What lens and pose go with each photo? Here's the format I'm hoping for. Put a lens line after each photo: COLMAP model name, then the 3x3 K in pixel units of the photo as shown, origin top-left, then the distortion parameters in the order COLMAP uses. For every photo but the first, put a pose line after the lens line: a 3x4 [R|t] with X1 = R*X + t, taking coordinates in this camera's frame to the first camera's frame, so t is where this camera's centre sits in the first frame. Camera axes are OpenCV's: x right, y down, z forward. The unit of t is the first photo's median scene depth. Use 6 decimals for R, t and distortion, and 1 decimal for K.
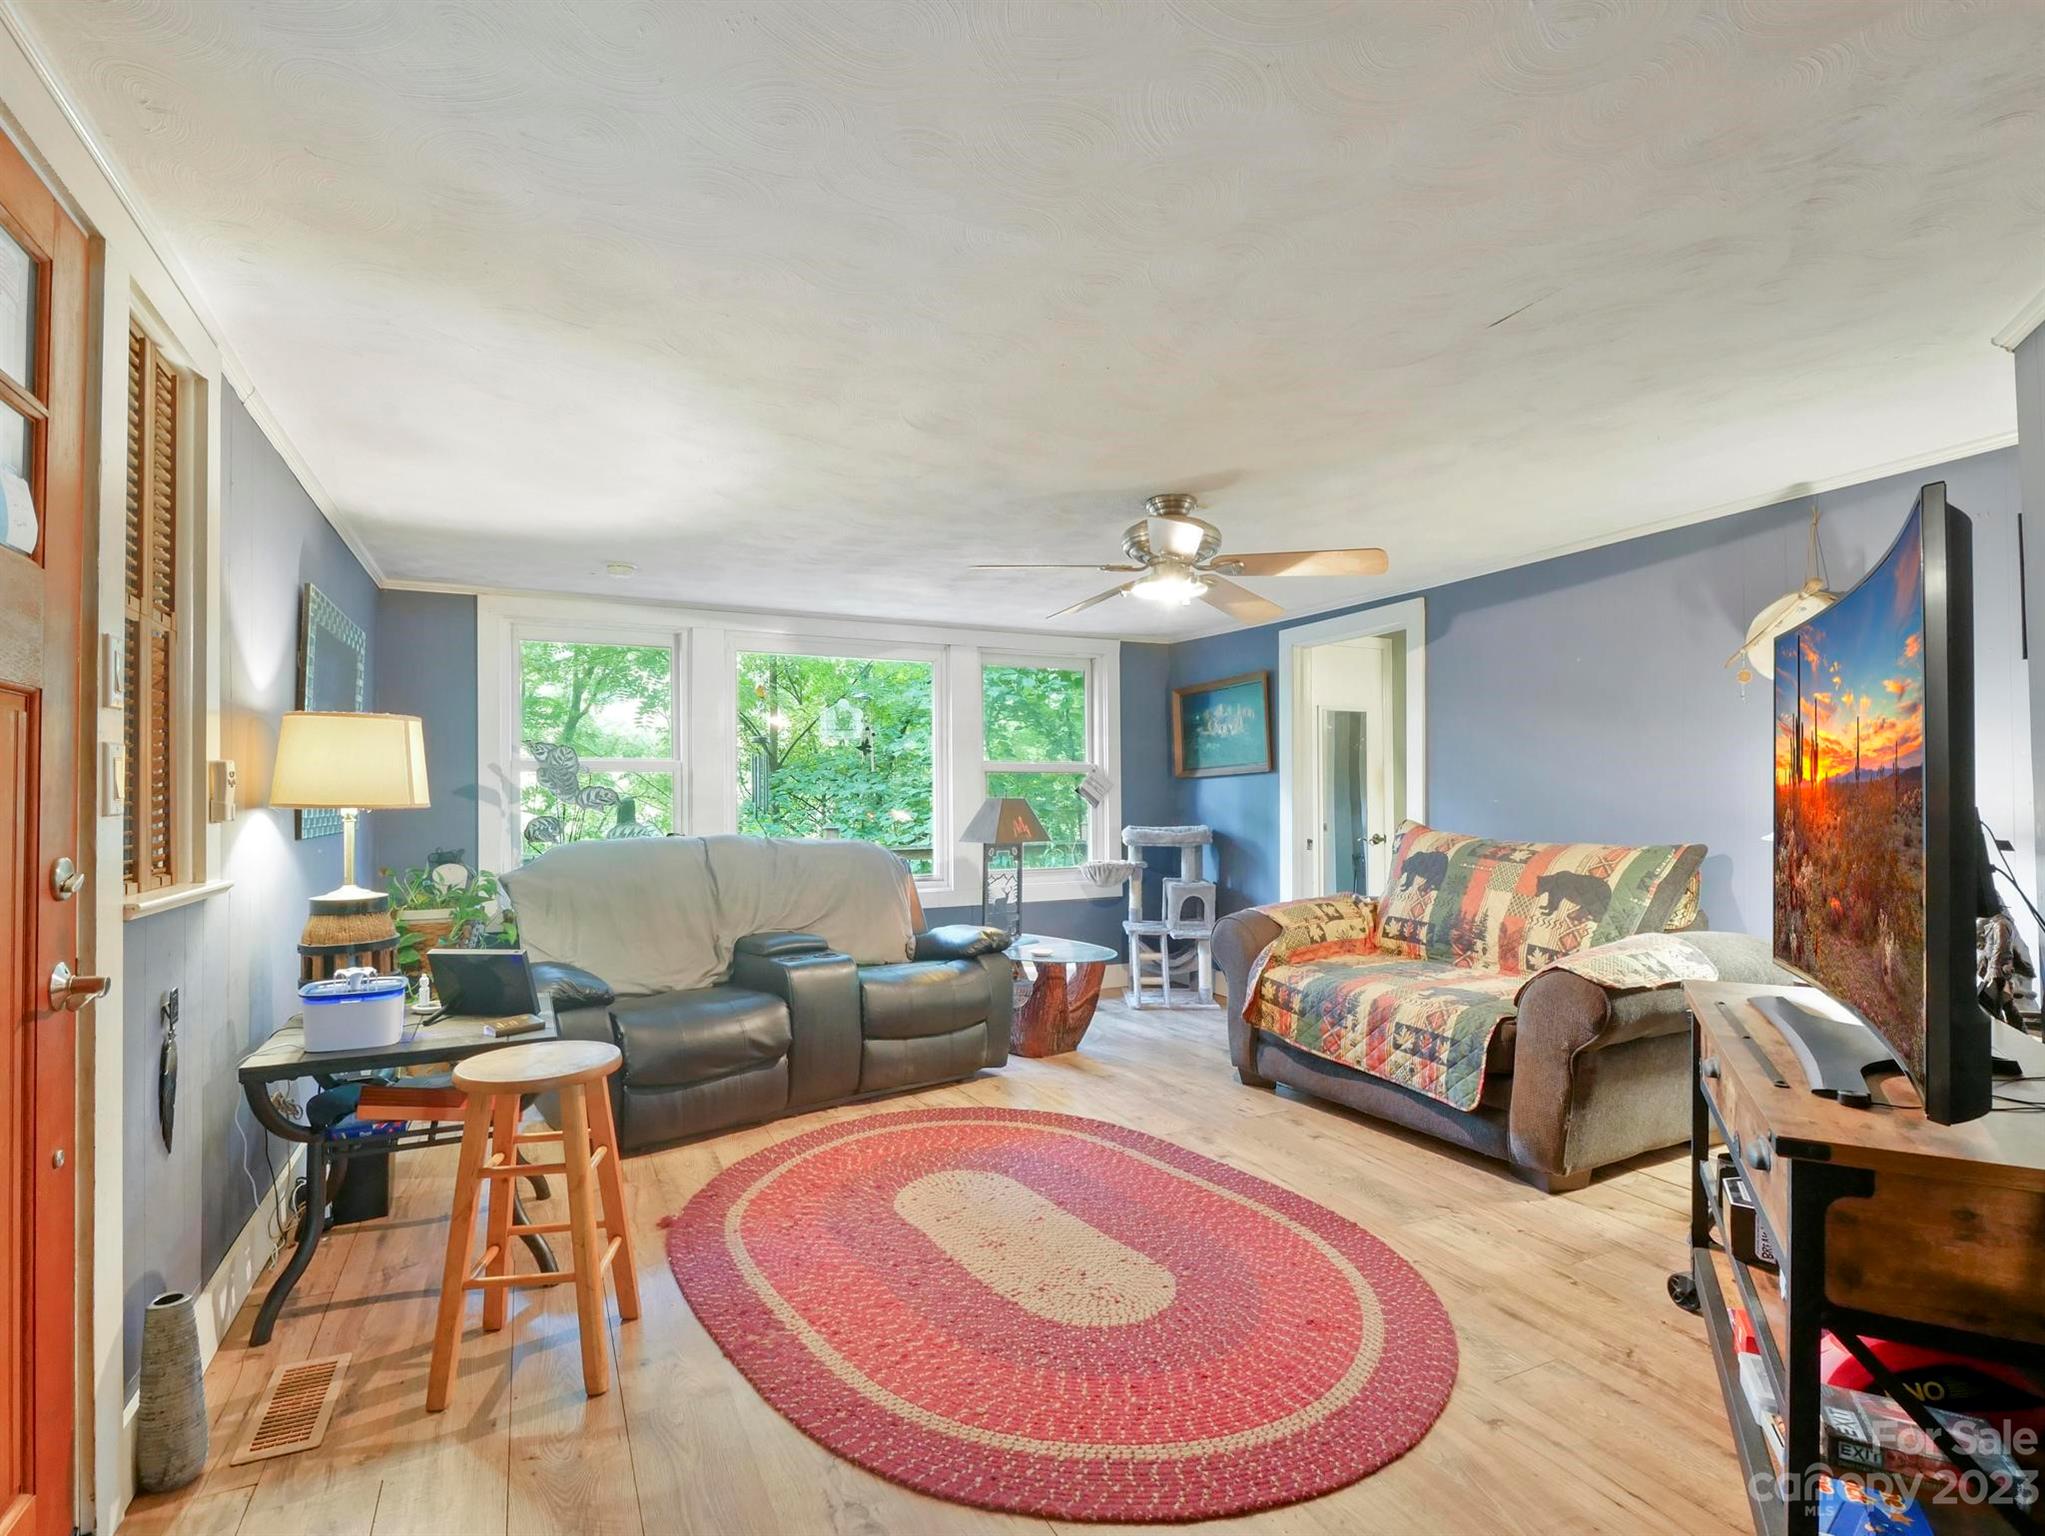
lens RADIAL K [[991.4, 0, 1028.5], [0, 991.4, 779.0], [0, 0, 1]] dist [0.001046, 0.000068]
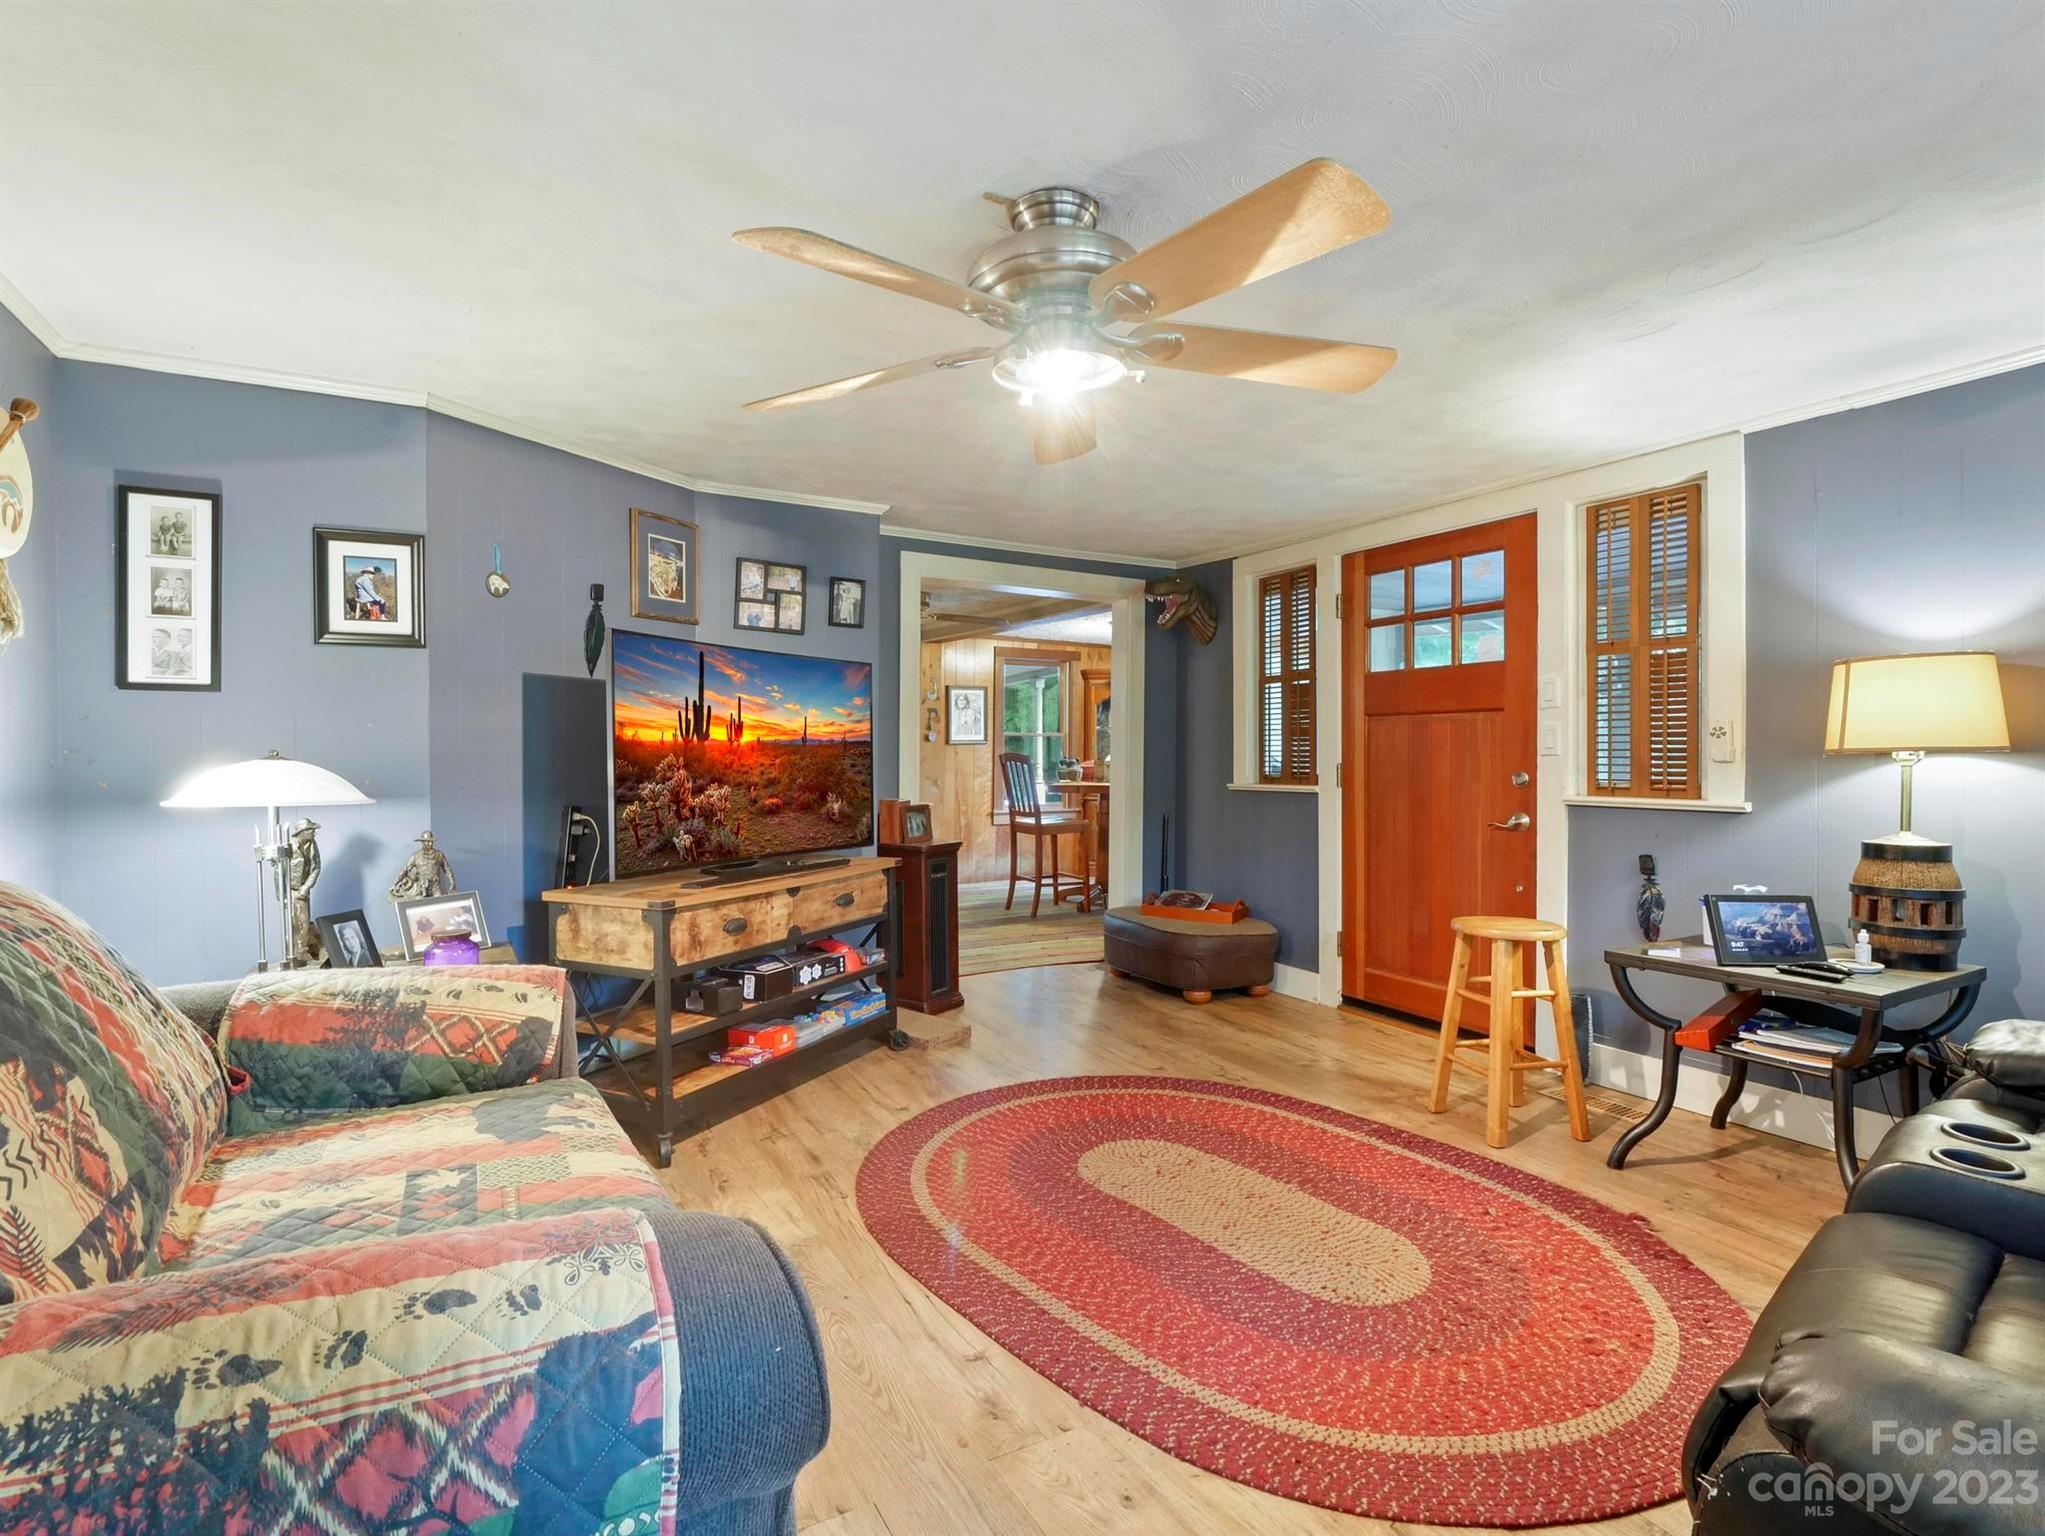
lens RADIAL K [[1164.9, 0, 1022.5], [0, 1164.9, 768.9], [0, 0, 1]] dist [0.001209, 0.000141]
pose [[-0.998240, 0.005230, -0.059064, 0.235423], [0.005892, 0.999922, -0.011044, 0.046265], [0.059002, -0.011373, -0.998193, 1.914036]]
